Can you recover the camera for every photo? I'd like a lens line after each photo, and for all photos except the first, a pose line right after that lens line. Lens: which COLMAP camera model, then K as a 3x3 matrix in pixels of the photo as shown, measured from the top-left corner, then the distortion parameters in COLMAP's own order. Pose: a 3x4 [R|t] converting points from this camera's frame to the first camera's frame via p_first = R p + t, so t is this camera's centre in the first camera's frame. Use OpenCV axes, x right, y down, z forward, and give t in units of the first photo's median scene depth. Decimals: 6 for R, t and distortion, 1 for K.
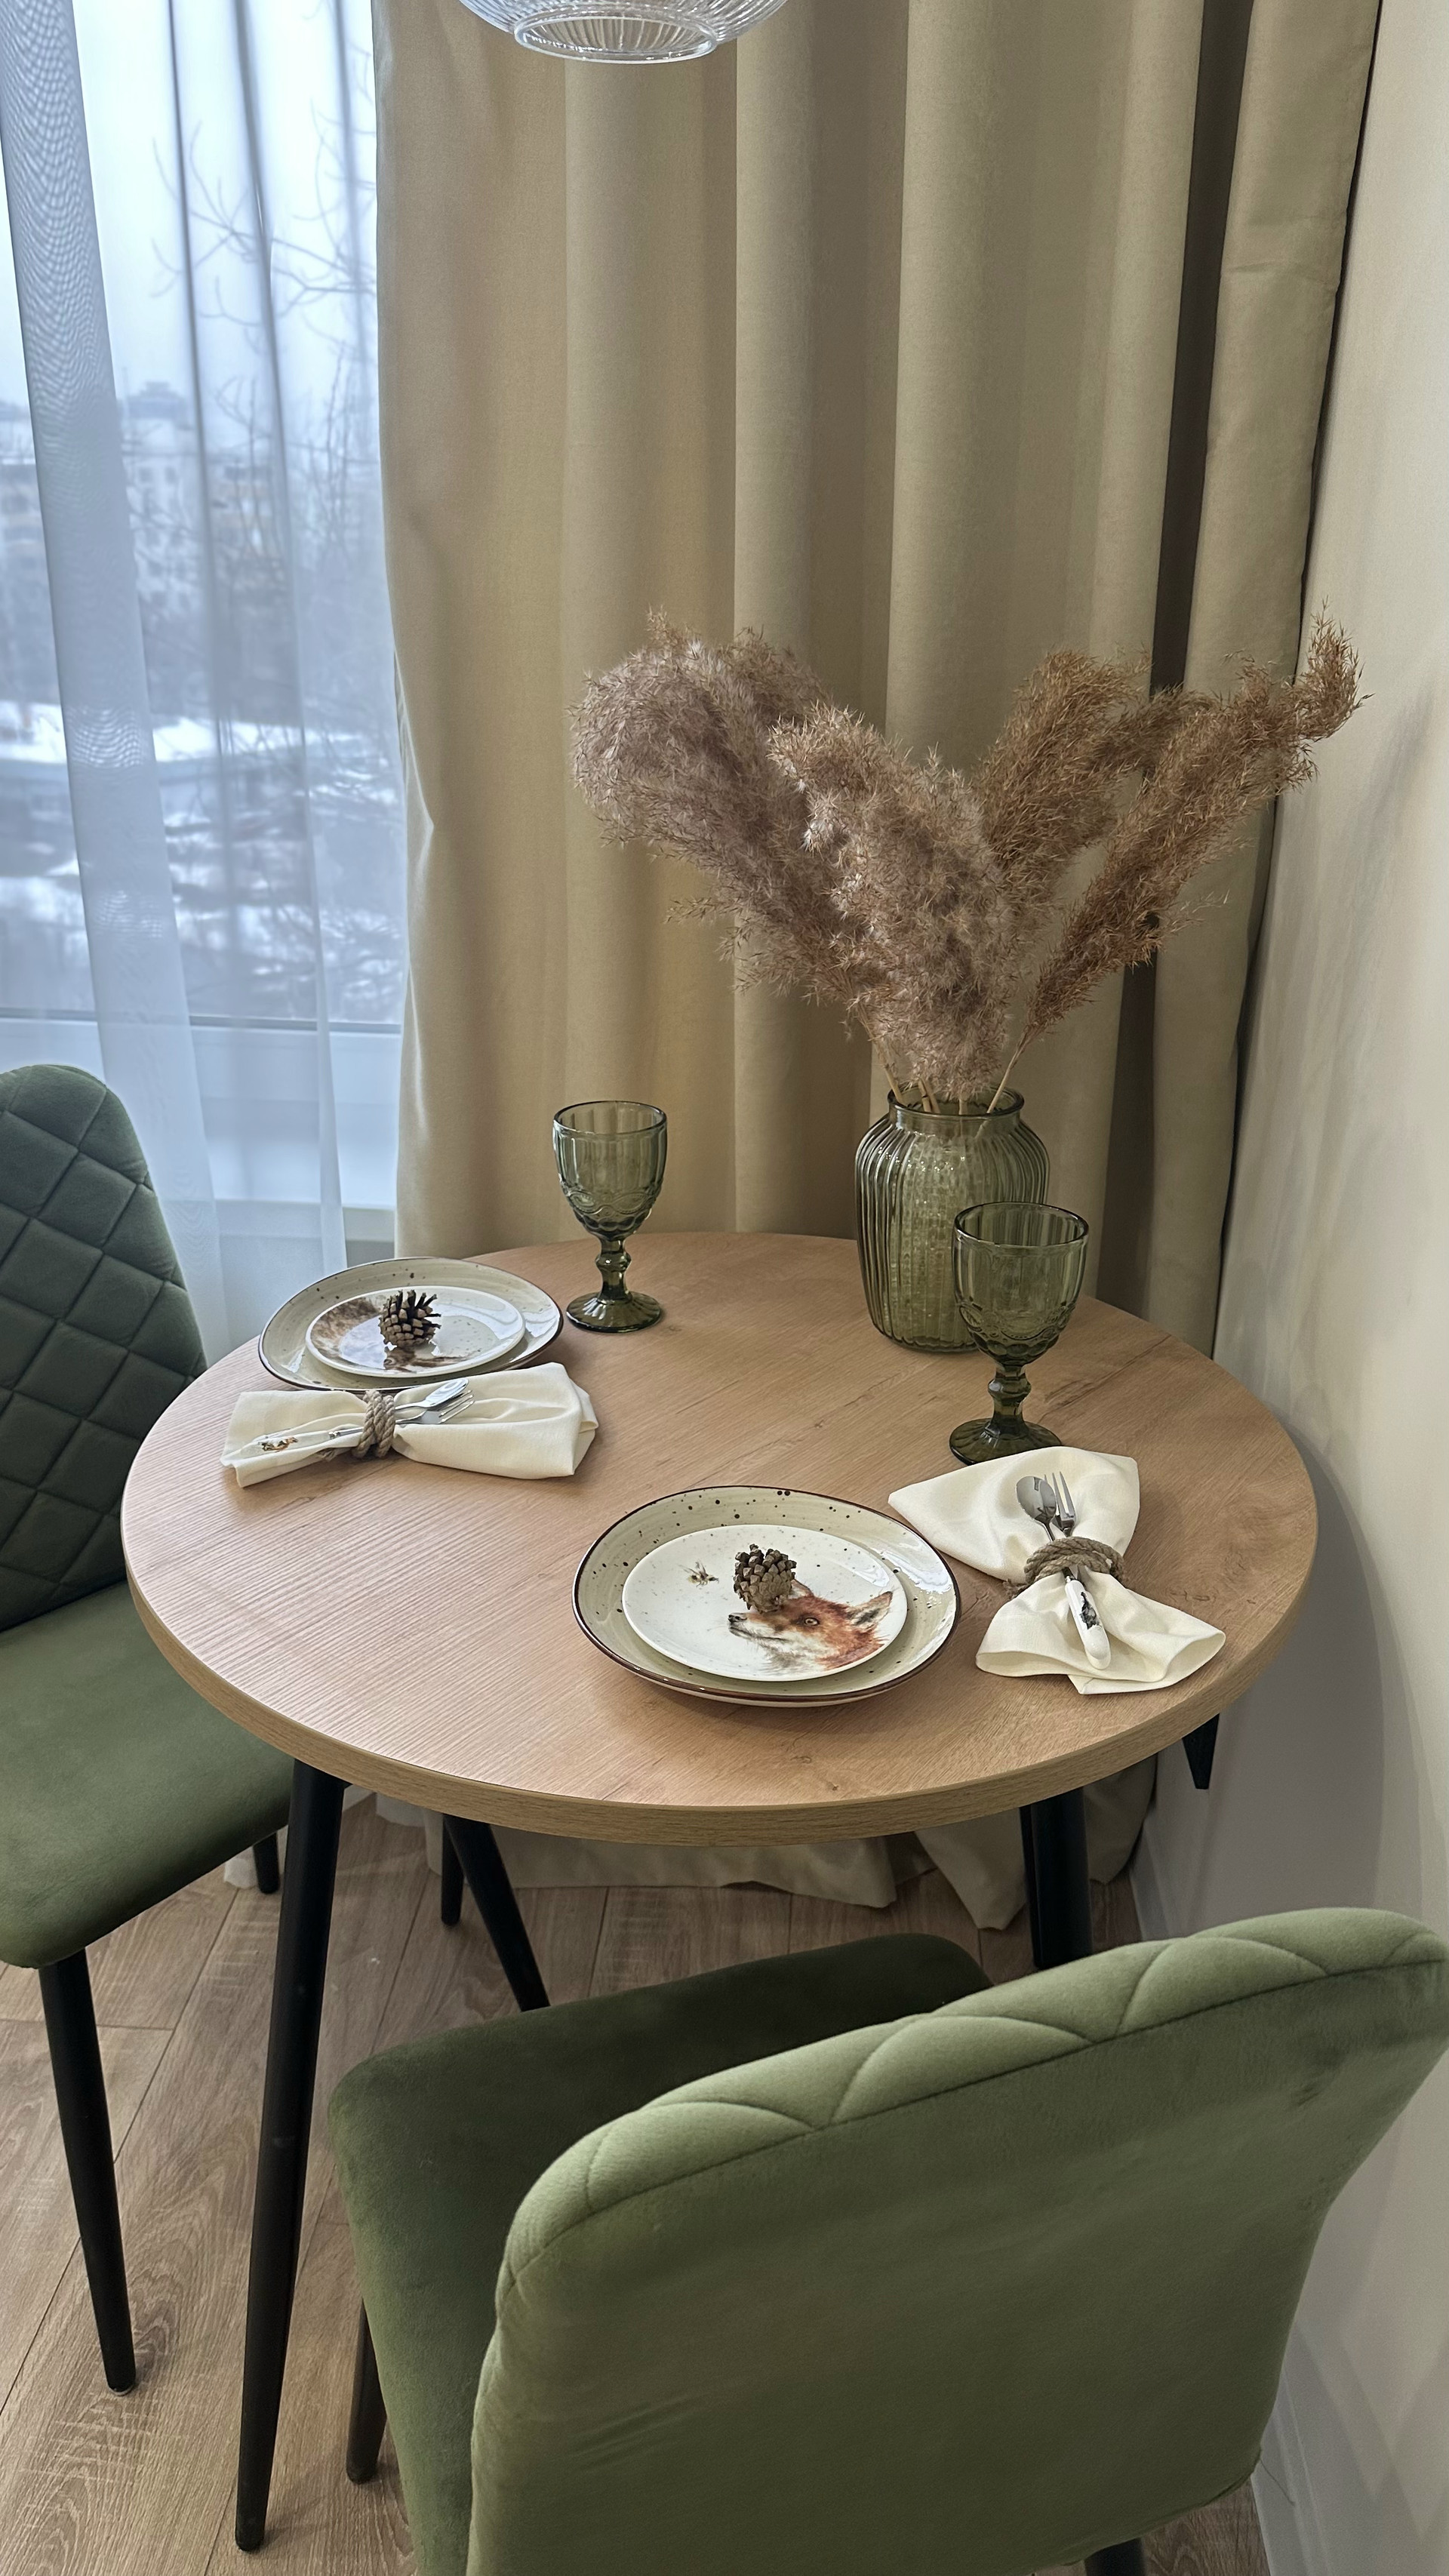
lens RADIAL K [[1869.6, 0, 724.5], [0, 1869.6, 1288.0], [0, 0, 1]] dist [0.089797, -0.172500]
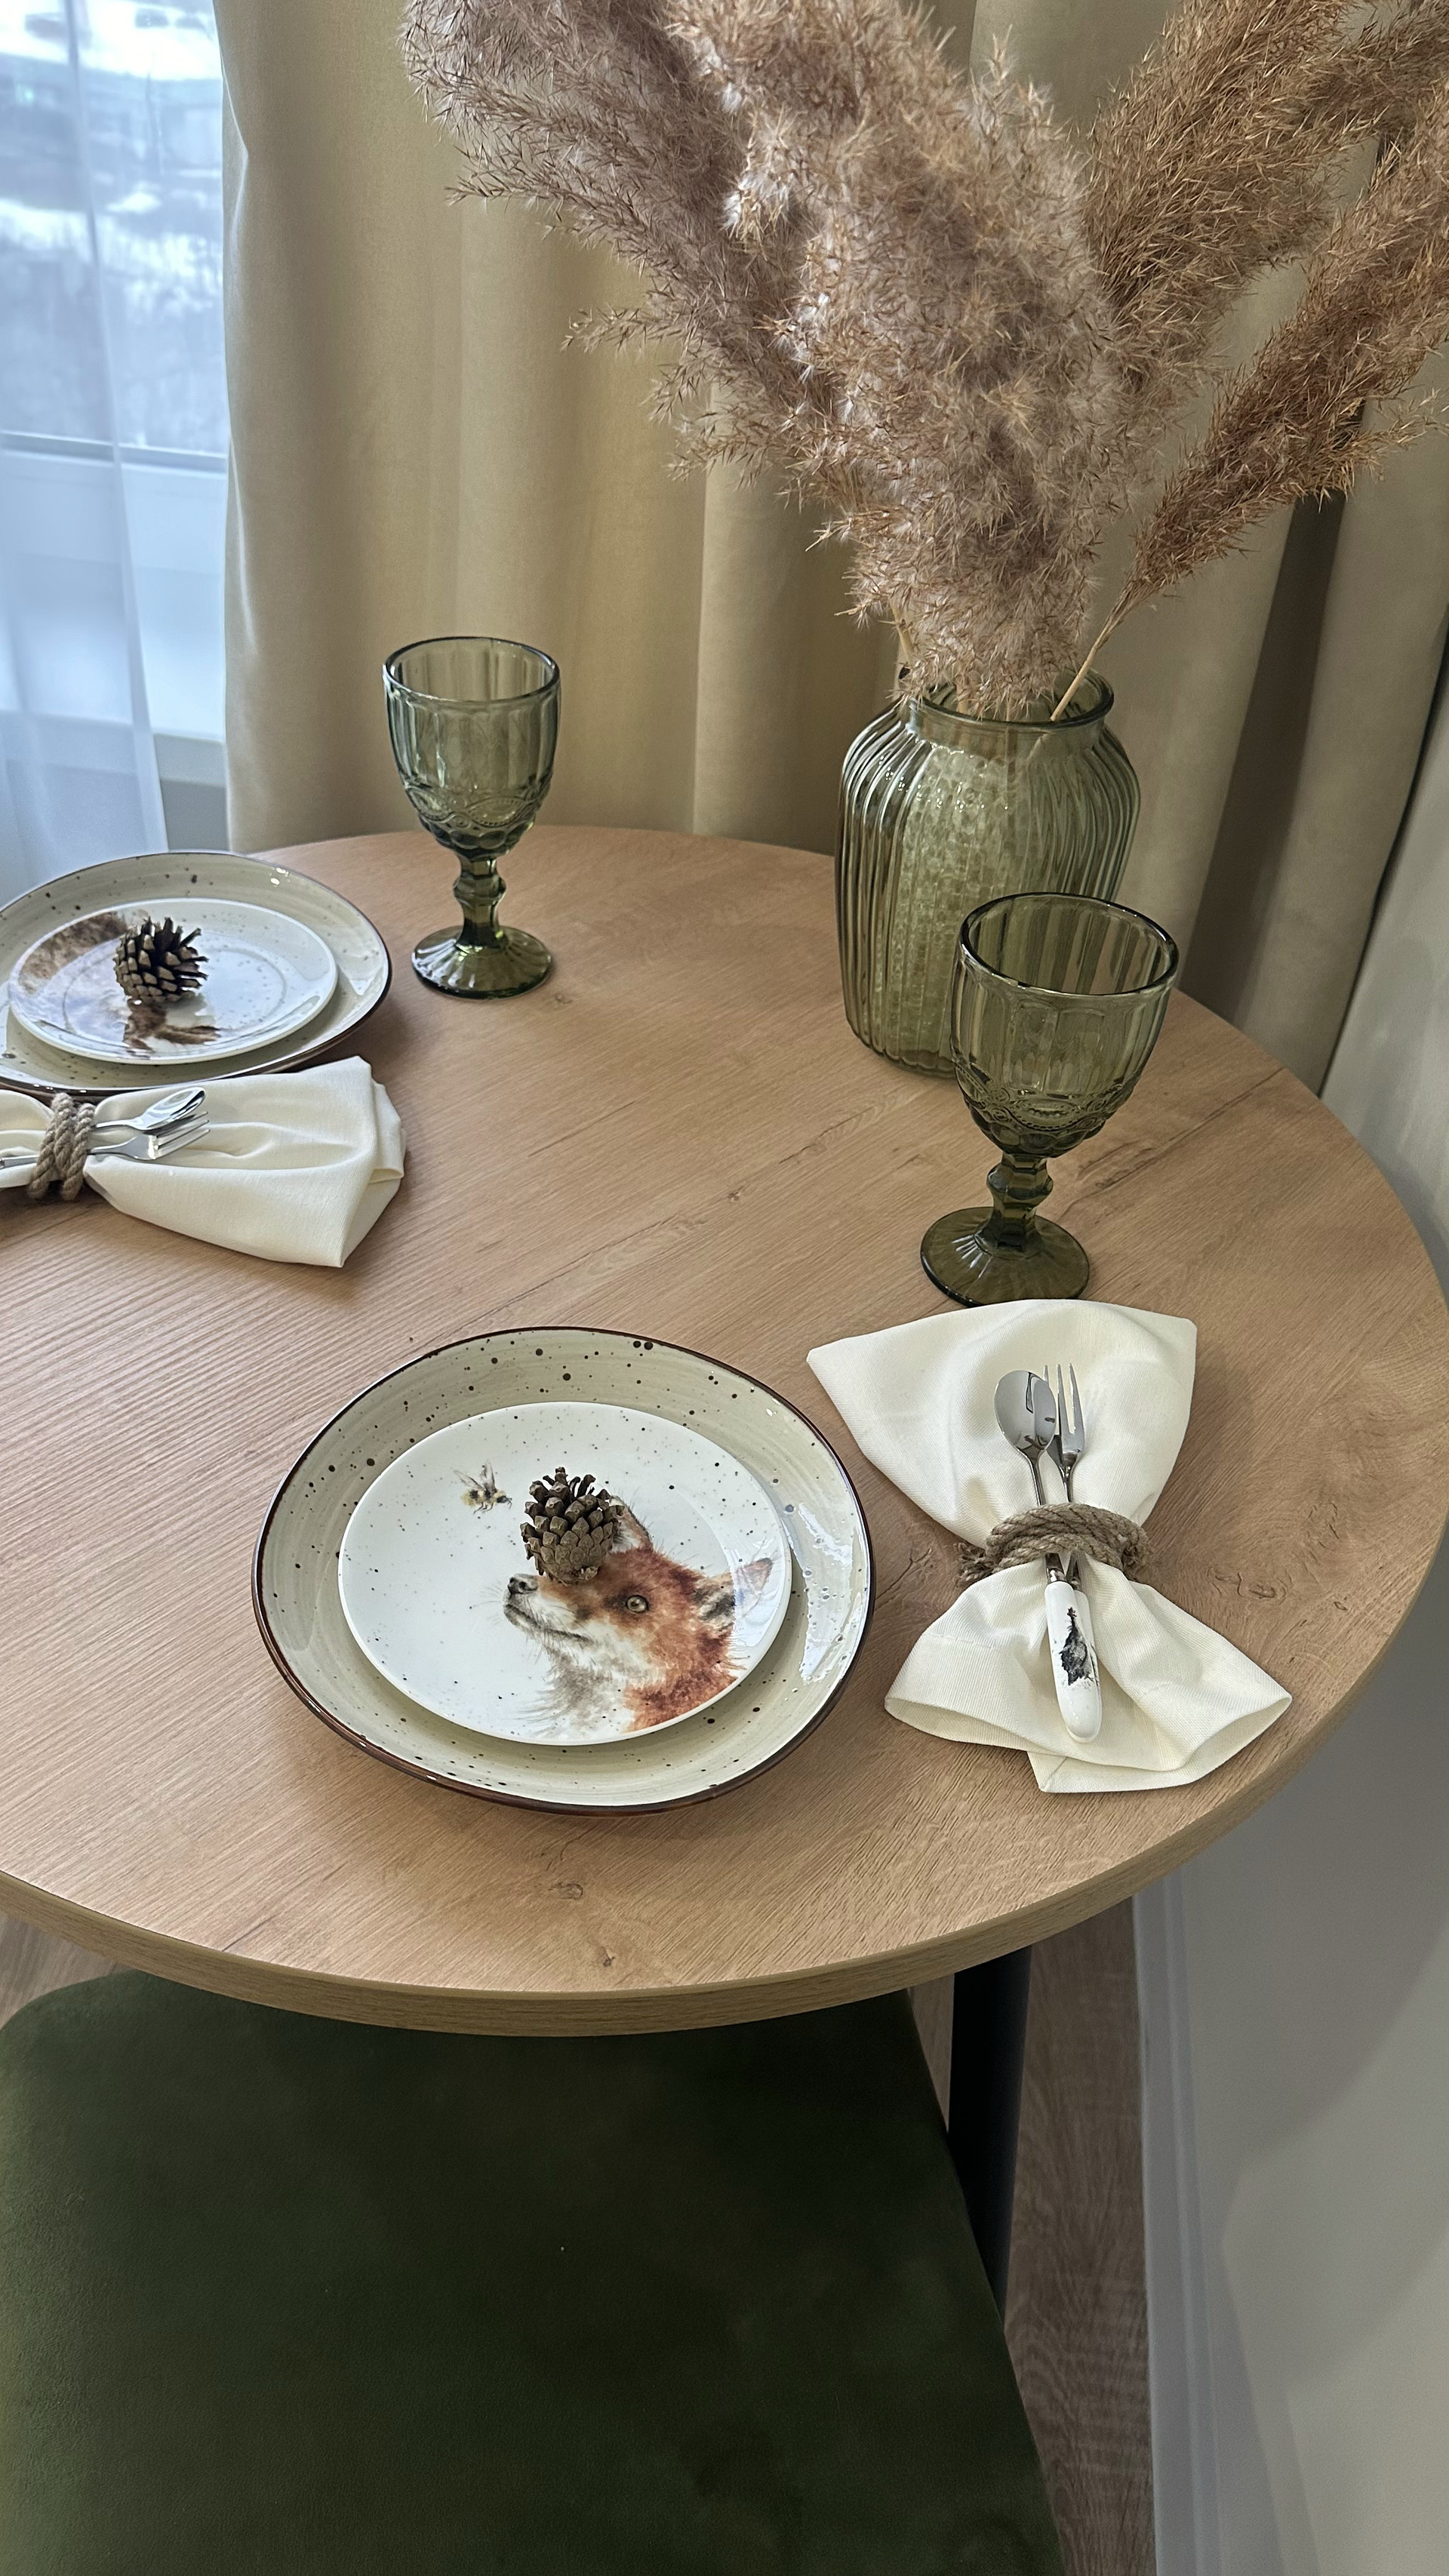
lens RADIAL K [[1869.6, 0, 724.5], [0, 1869.6, 1288.0], [0, 0, 1]] dist [0.089797, -0.172500]
pose [[0.995723, 0.088778, -0.025588, 0.070677], [-0.077960, 0.955950, 0.282987, -0.089900], [0.049584, -0.279782, 0.958782, 0.365387]]
